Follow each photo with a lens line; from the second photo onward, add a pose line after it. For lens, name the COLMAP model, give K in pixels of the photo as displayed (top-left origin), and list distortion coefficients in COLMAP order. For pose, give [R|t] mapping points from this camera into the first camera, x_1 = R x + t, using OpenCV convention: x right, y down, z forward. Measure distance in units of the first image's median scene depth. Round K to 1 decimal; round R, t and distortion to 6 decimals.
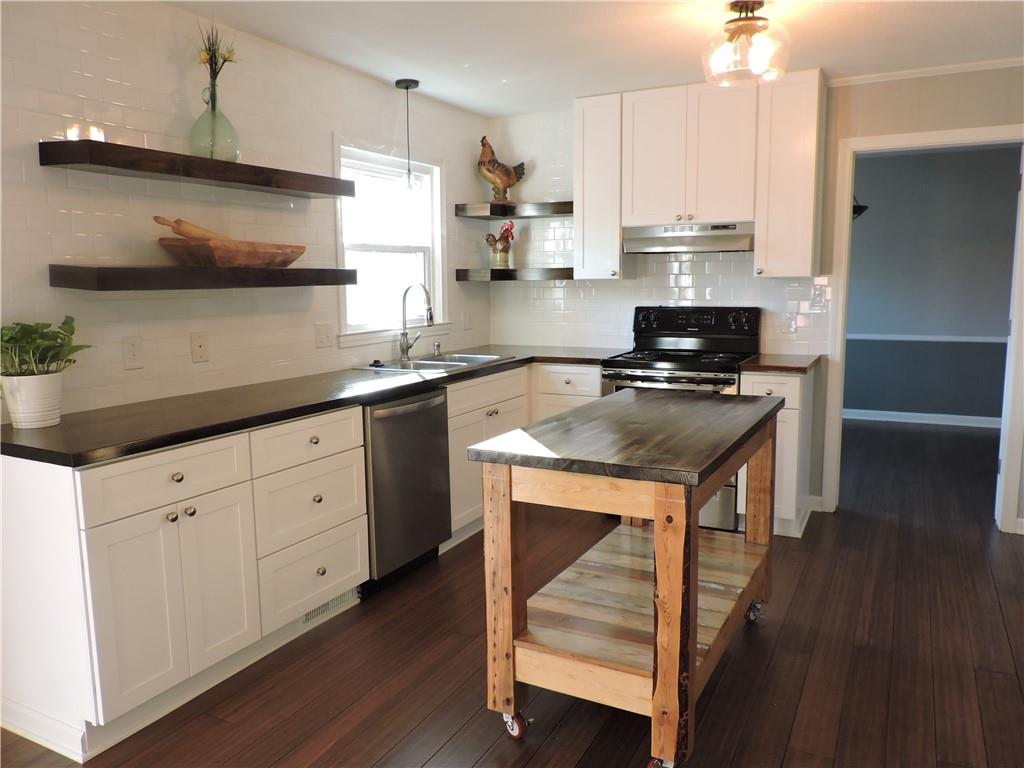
lens RADIAL K [[751.6, 0, 512.0], [0, 751.6, 384.0], [0, 0, 1]] dist [-0.010173, 0.006187]
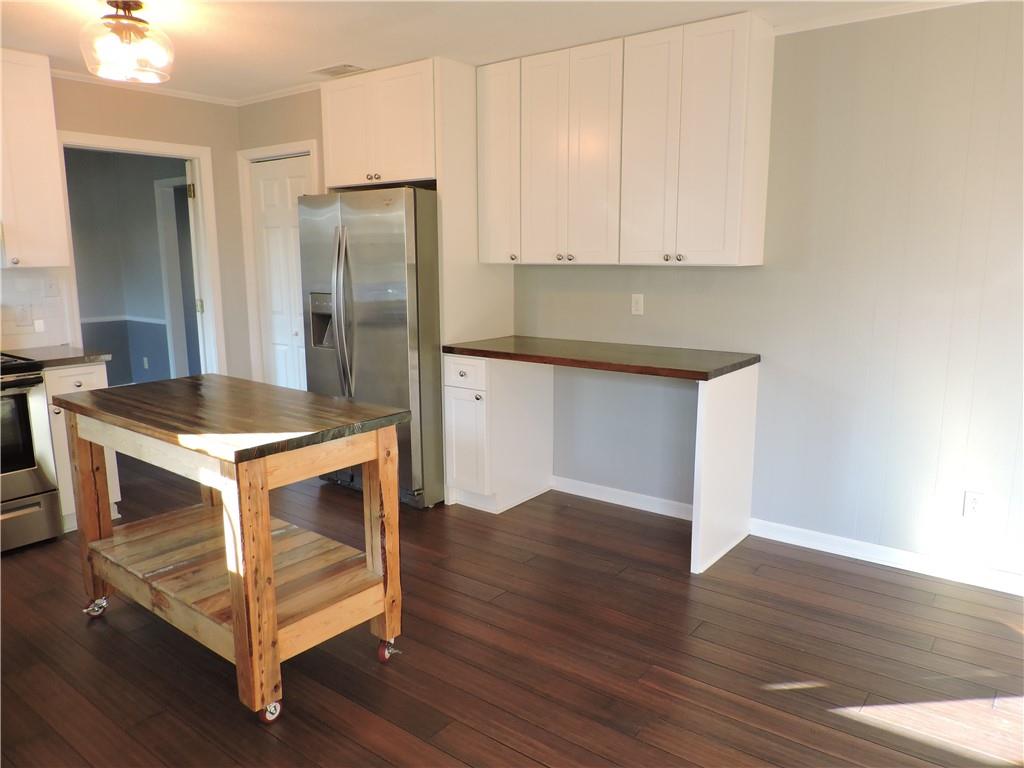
lens RADIAL K [[730.9, 0, 512.0], [0, 730.9, 384.0], [0, 0, 1]] dist [-0.016836, 0.001749]
pose [[0.175449, -0.156420, 0.971983, -0.494496], [0.134132, 0.981889, 0.133802, -0.041984], [-0.975308, 0.106899, 0.193252, 0.264267]]
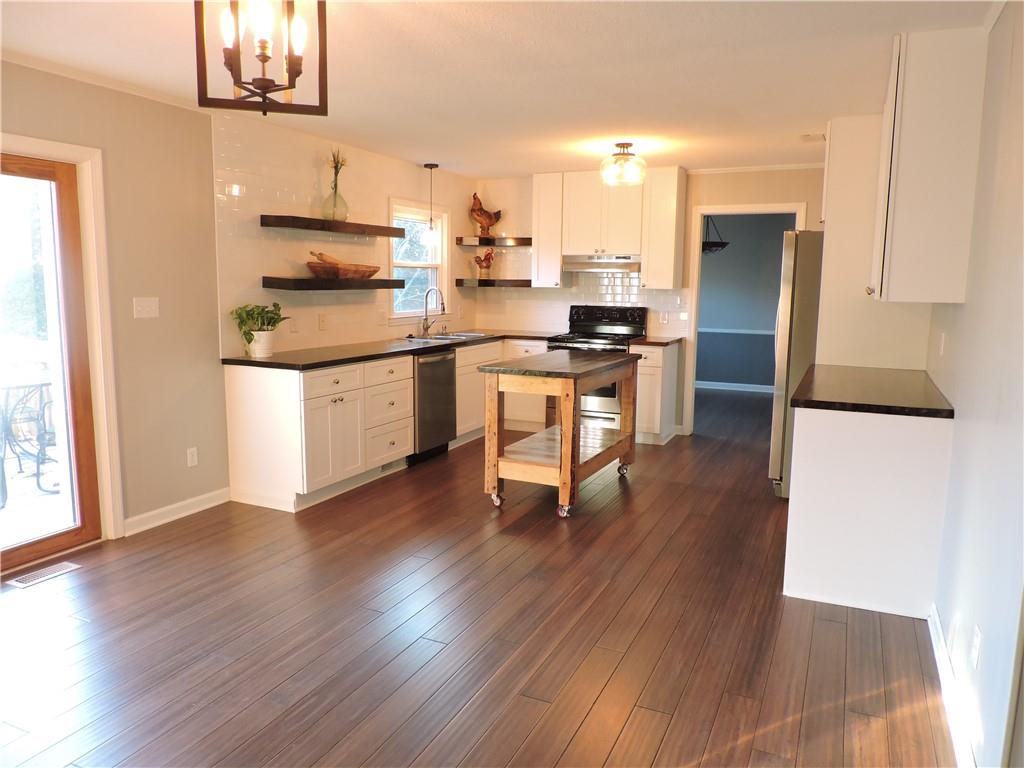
lens RADIAL K [[709.4, 0, 512.0], [0, 709.4, 384.0], [0, 0, 1]] dist [-0.006600, 0.000641]
pose [[0.998700, 0.015413, 0.048579, -0.033908], [-0.015740, 0.999856, 0.006340, 0.066835], [-0.048475, -0.007096, 0.998799, -0.591442]]
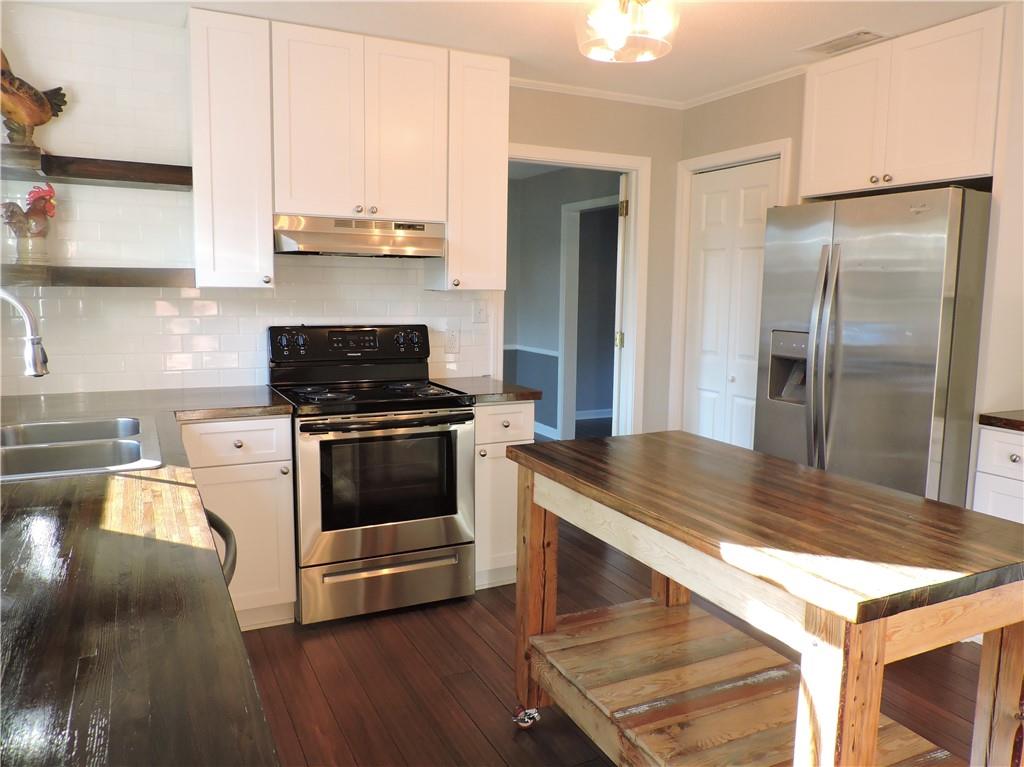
lens RADIAL K [[754.6, 0, 512.0], [0, 754.6, 383.5], [0, 0, 1]] dist [-0.039707, 0.002239]
pose [[0.583750, -0.077247, 0.808251, -0.353190], [0.088879, 0.995561, 0.030957, -0.062983], [-0.807054, 0.053766, 0.588024, 0.492880]]
